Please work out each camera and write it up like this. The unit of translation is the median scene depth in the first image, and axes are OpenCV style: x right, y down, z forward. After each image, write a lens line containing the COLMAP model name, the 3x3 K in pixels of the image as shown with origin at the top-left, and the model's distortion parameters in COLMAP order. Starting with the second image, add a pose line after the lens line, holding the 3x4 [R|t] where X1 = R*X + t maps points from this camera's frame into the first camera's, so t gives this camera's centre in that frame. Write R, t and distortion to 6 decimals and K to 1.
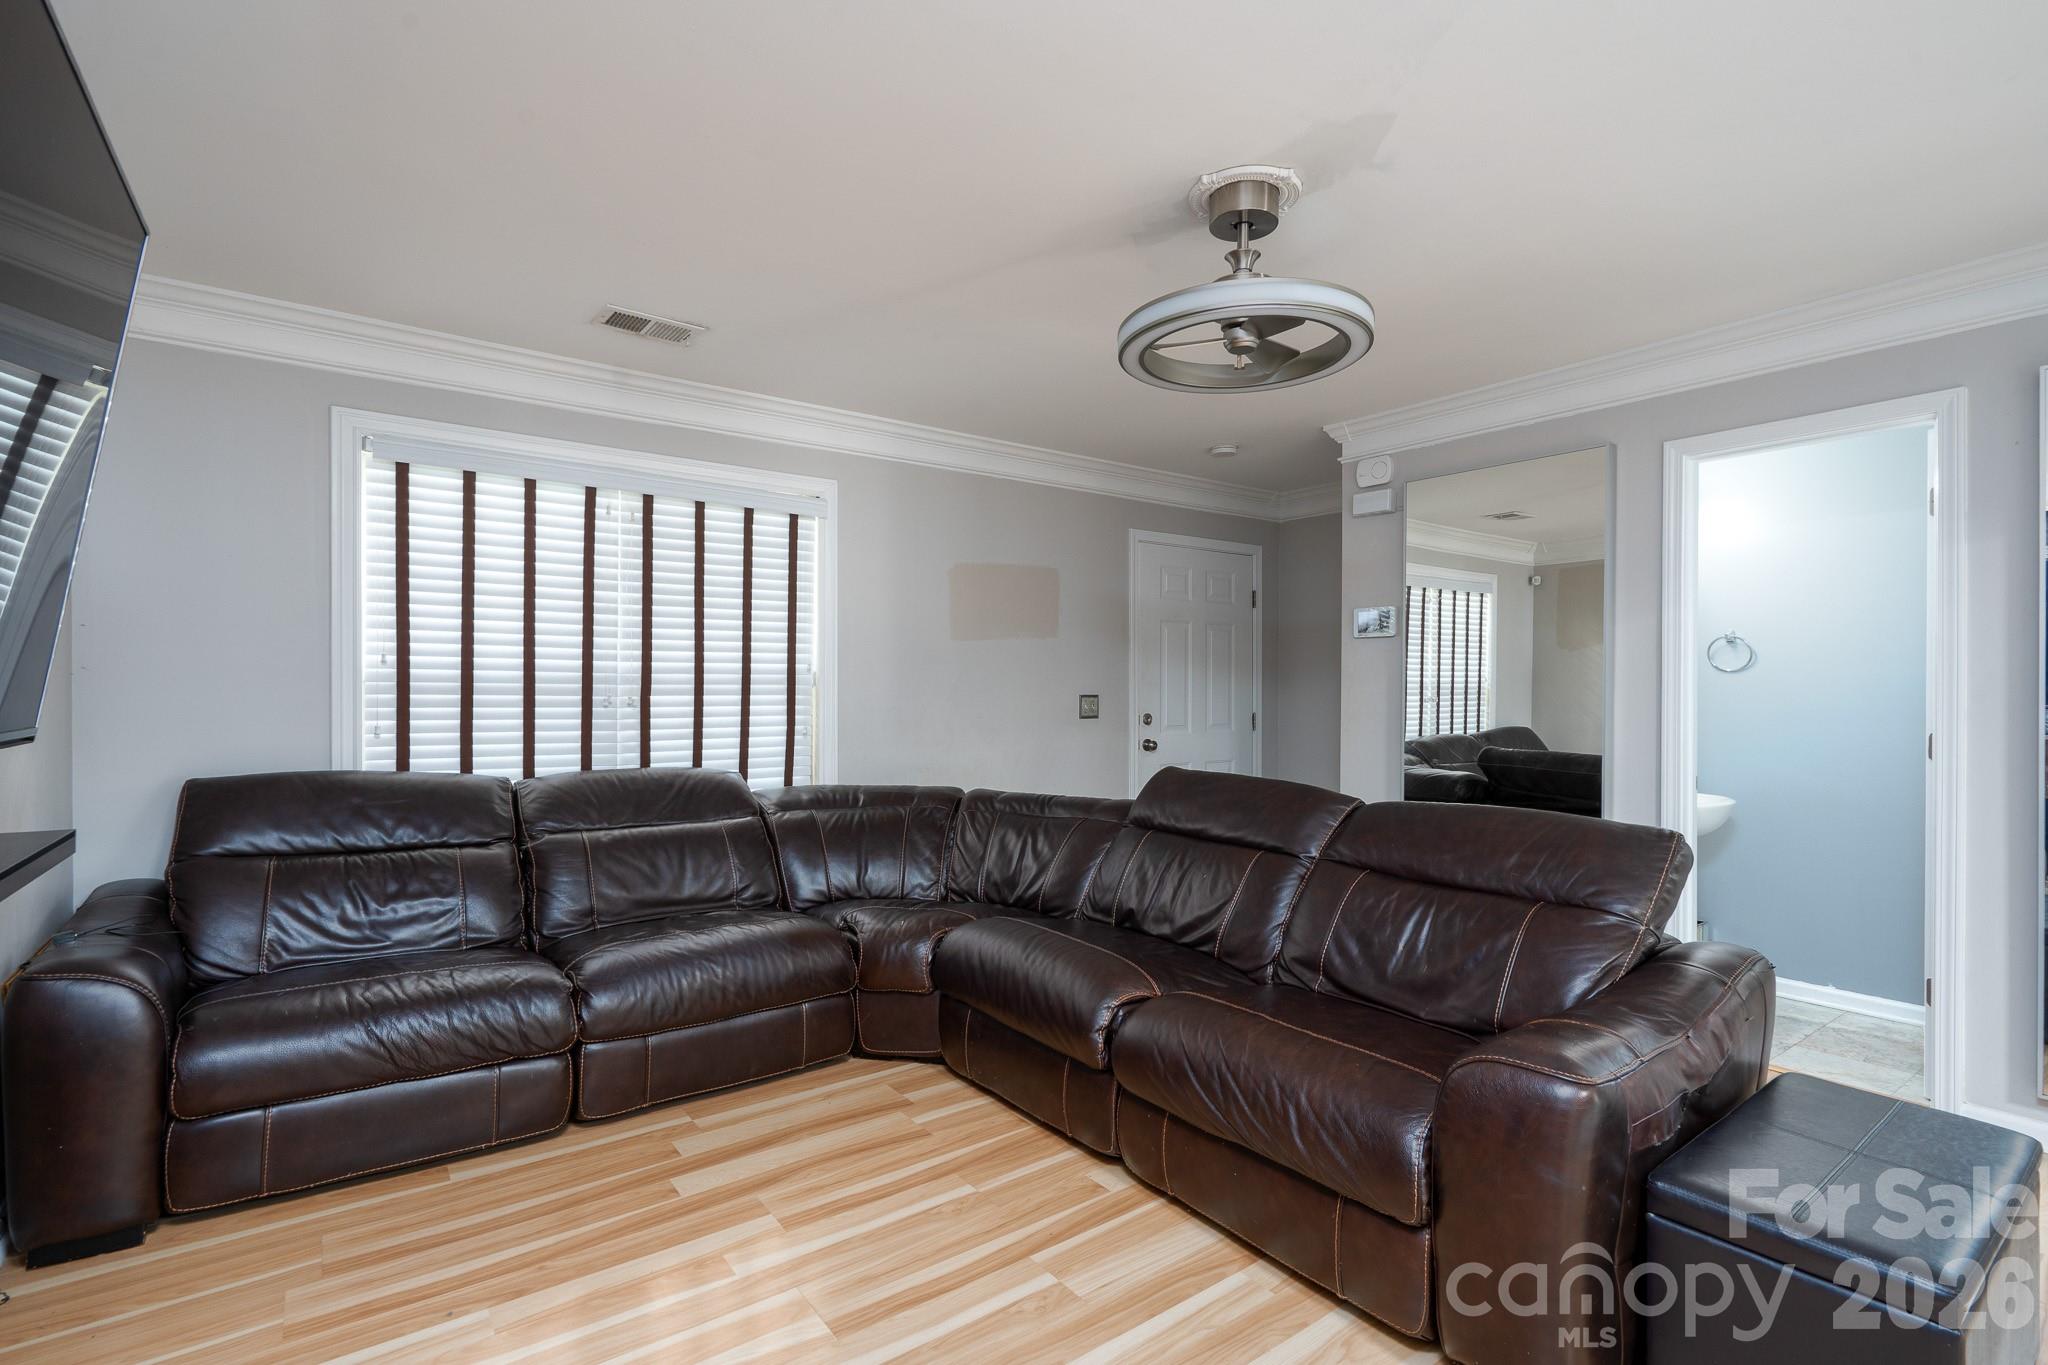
lens RADIAL K [[950.9, 0, 1019.2], [0, 950.9, 686.2], [0, 0, 1]] dist [0.008813, -0.000190]
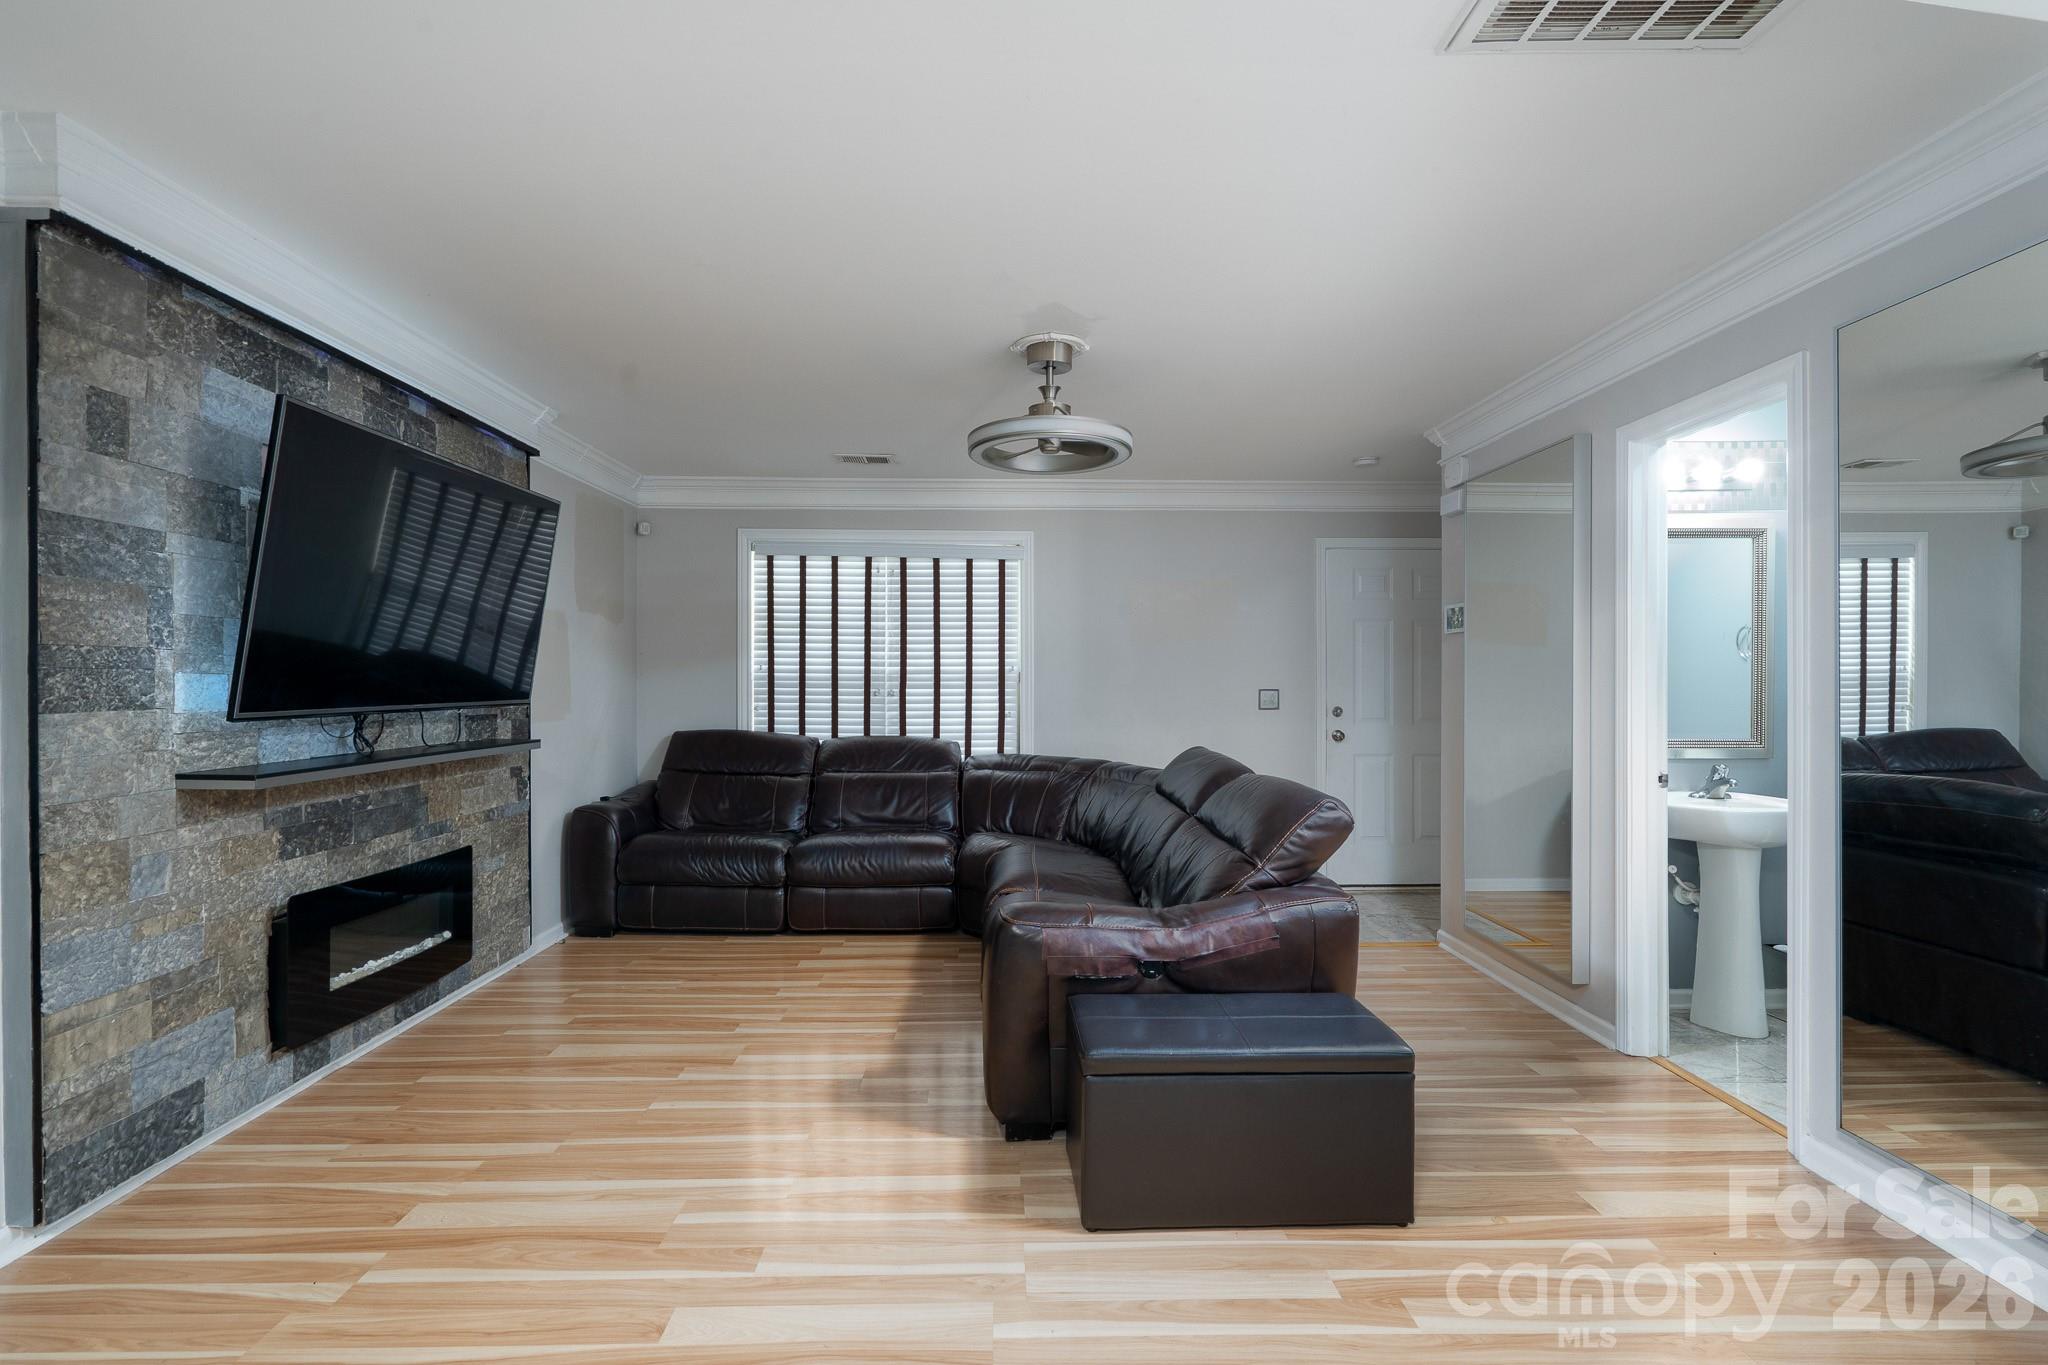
lens RADIAL K [[935.6, 0, 1008.9], [0, 935.6, 686.4], [0, 0, 1]] dist [0.036917, 0.000291]
pose [[0.817927, -0.001473, -0.575320, 0.614364], [0.006322, 0.999959, 0.006428, -0.002513], [0.575287, -0.008895, 0.817903, -0.132687]]
